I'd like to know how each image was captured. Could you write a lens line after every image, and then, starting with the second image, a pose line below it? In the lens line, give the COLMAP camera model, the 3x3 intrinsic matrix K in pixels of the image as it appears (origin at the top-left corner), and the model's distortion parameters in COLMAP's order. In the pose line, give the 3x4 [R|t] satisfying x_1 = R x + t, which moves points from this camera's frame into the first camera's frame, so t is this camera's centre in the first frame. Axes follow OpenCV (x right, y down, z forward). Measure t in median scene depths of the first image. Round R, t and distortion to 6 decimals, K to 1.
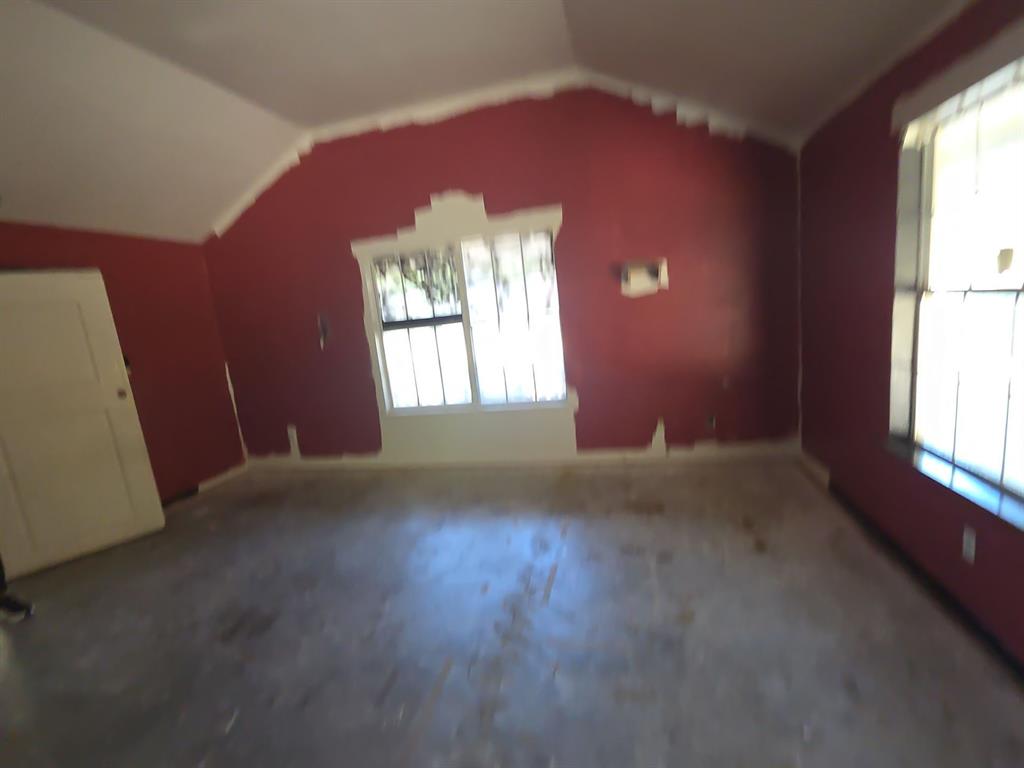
lens RADIAL K [[463.4, 0, 504.9], [0, 463.4, 388.4], [0, 0, 1]] dist [0.000615, 0.020987]
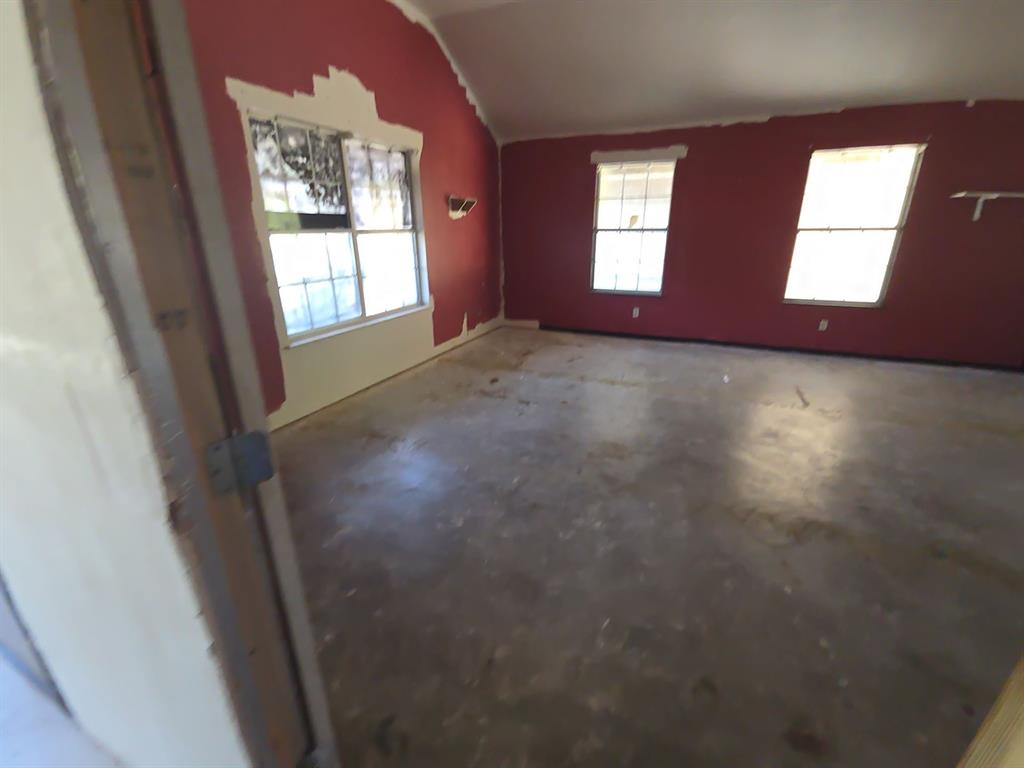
lens RADIAL K [[456.0, 0, 510.8], [0, 456.0, 379.2], [0, 0, 1]] dist [0.020939, -0.014057]
pose [[0.177345, -0.205433, 0.962469, -1.025968], [0.160633, 0.970898, 0.177634, 0.042941], [-0.970951, 0.123102, 0.205183, 0.588151]]
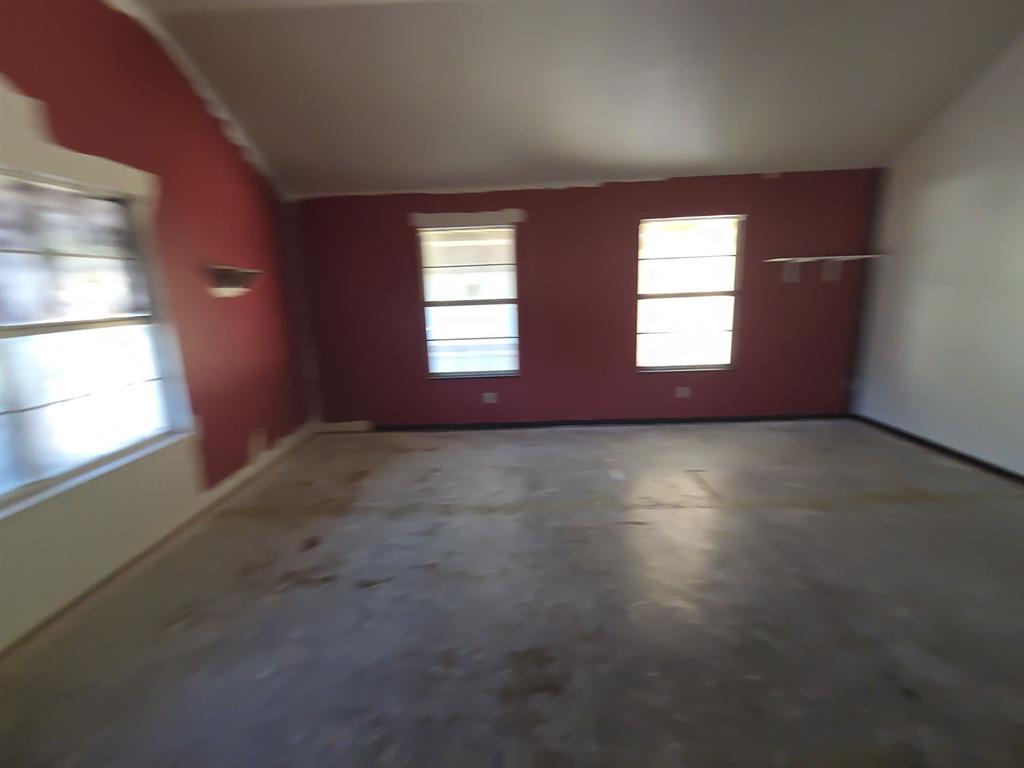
lens RADIAL K [[466.9, 0, 513.9], [0, 466.9, 375.3], [0, 0, 1]] dist [0.000067, -0.015501]
pose [[-0.205570, -0.054102, 0.977146, -0.728336], [0.233803, 0.966843, 0.102718, -0.009344], [-0.950304, 0.249575, -0.186105, 0.626470]]
